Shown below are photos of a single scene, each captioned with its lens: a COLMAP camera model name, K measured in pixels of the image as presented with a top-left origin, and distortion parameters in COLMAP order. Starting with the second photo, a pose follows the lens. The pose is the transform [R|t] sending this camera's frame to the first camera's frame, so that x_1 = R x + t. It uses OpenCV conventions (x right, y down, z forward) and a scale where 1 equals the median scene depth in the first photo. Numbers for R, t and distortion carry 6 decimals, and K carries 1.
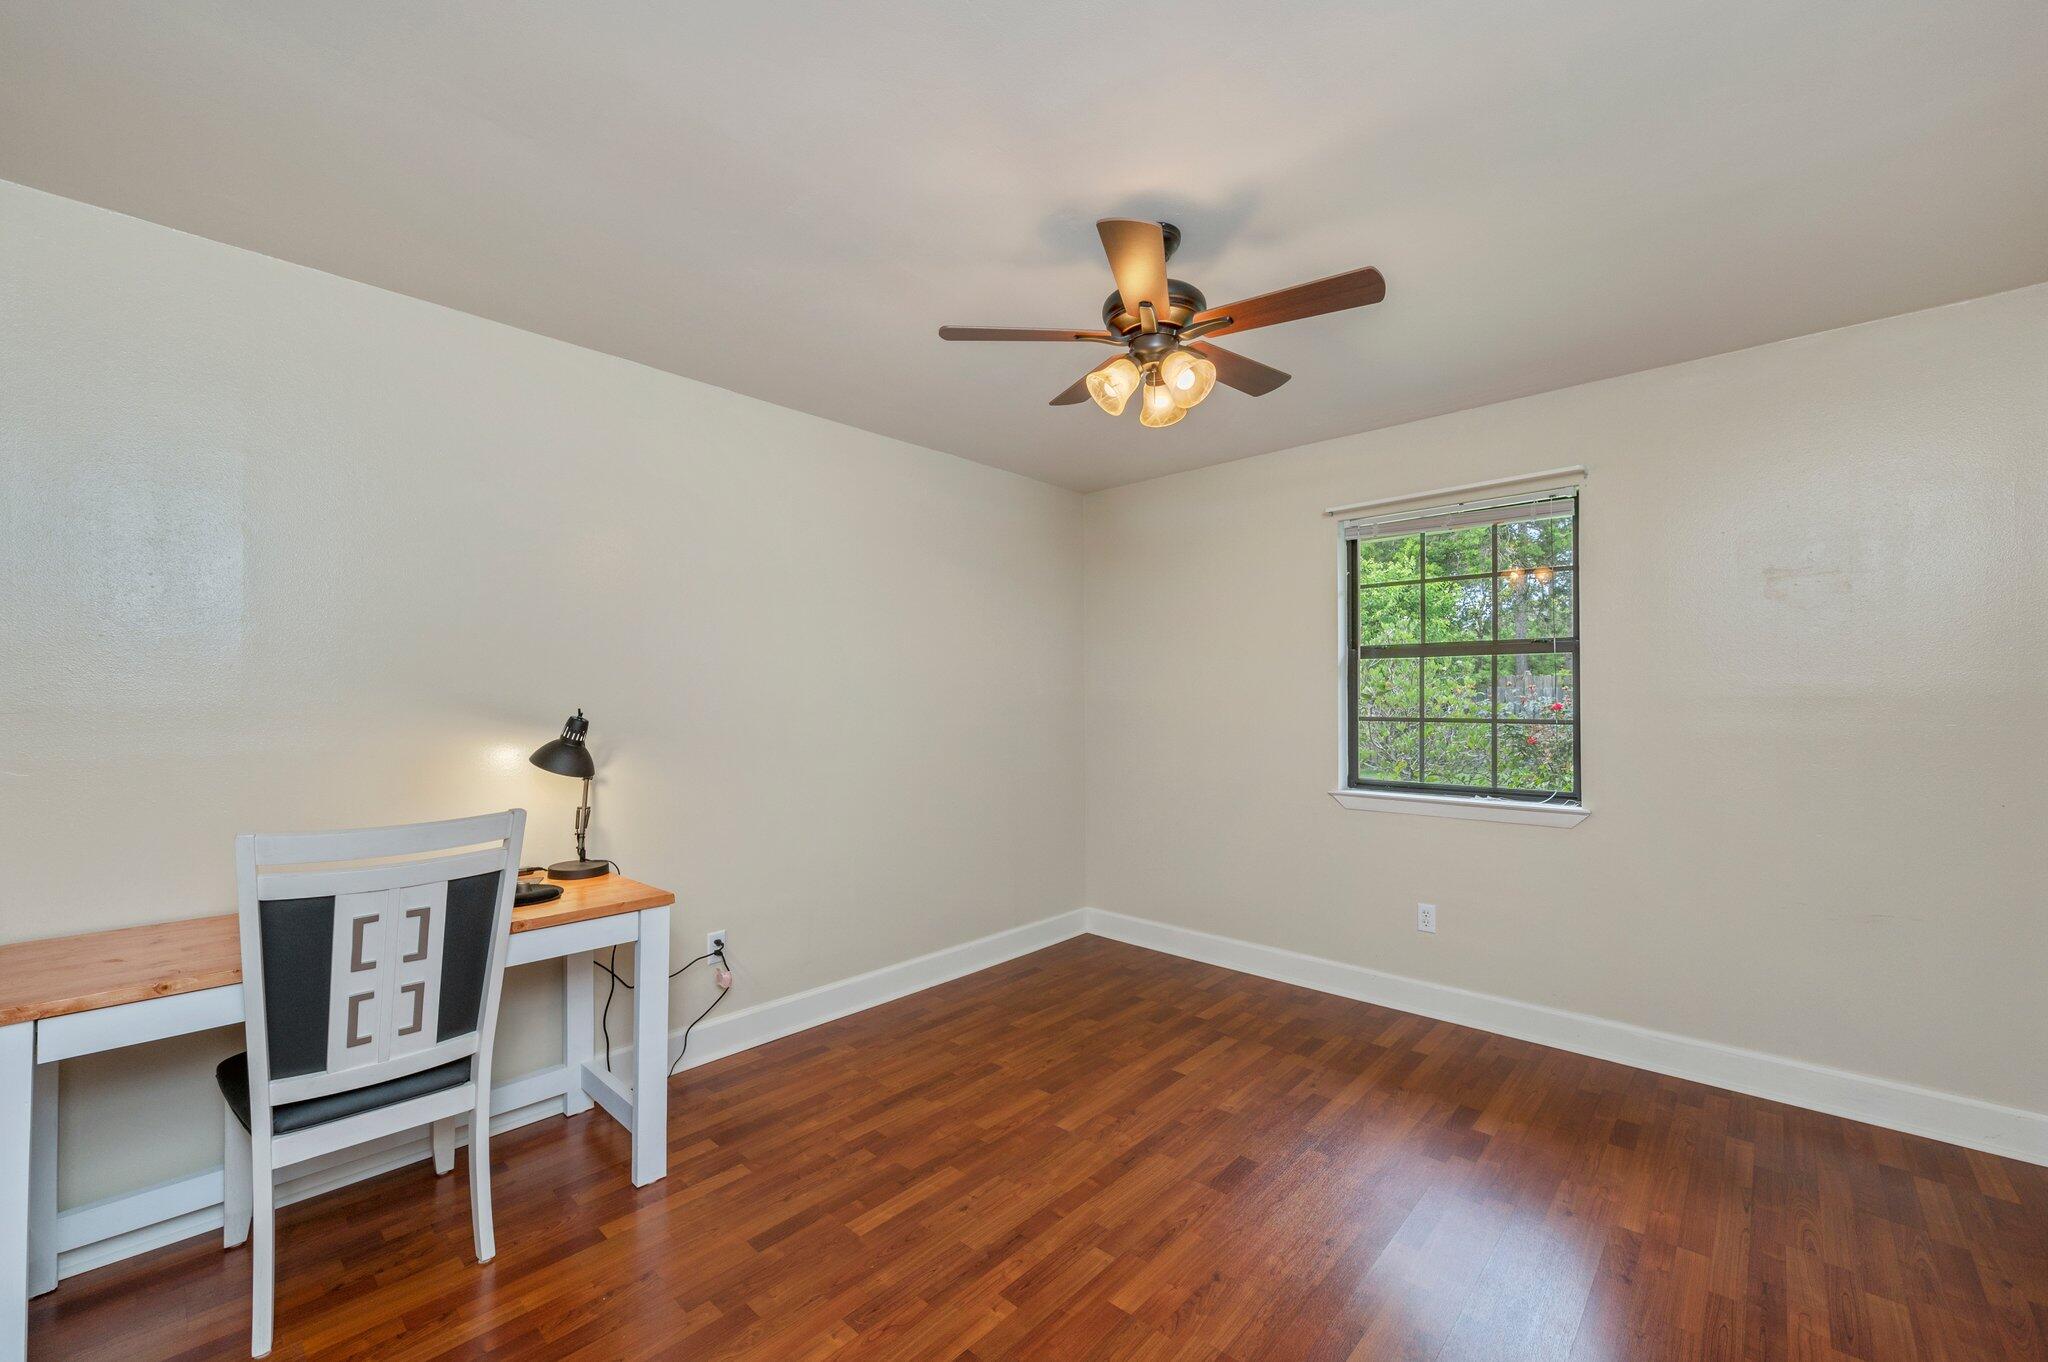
lens RADIAL K [[822.5, 0, 1016.0], [0, 822.5, 688.7], [0, 0, 1]] dist [-0.001858, -0.000372]
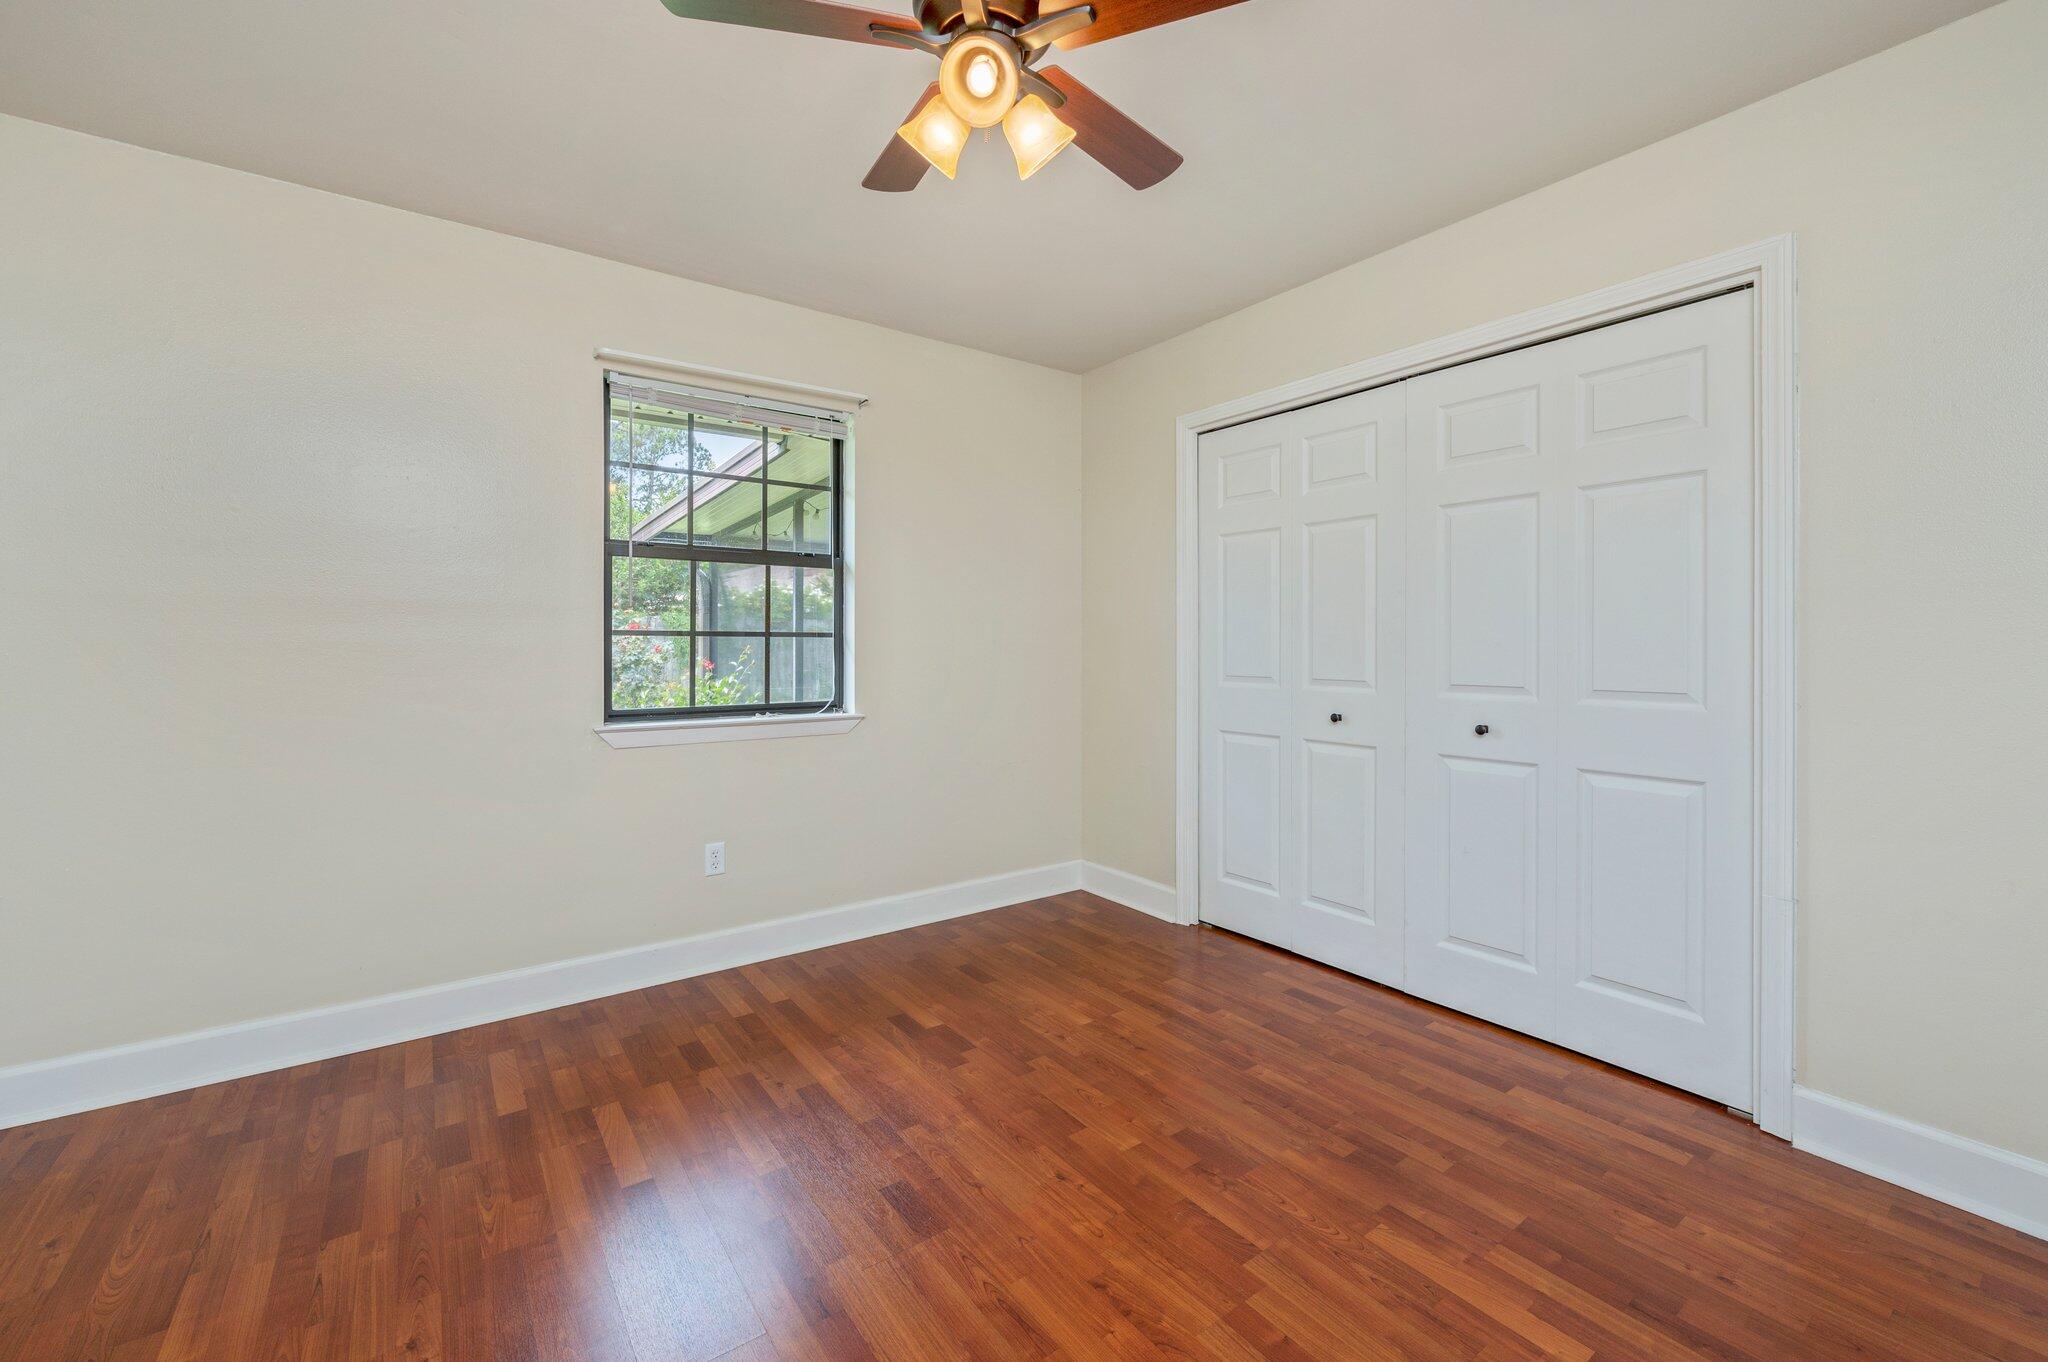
lens RADIAL K [[851.6, 0, 1026.4], [0, 851.6, 651.2], [0, 0, 1]] dist [-0.000267, -0.000294]
pose [[0.181273, -0.010239, 0.983380, -0.351847], [-0.014066, 0.999817, 0.013003, 0.044030], [-0.983332, -0.016189, 0.181096, 0.548337]]
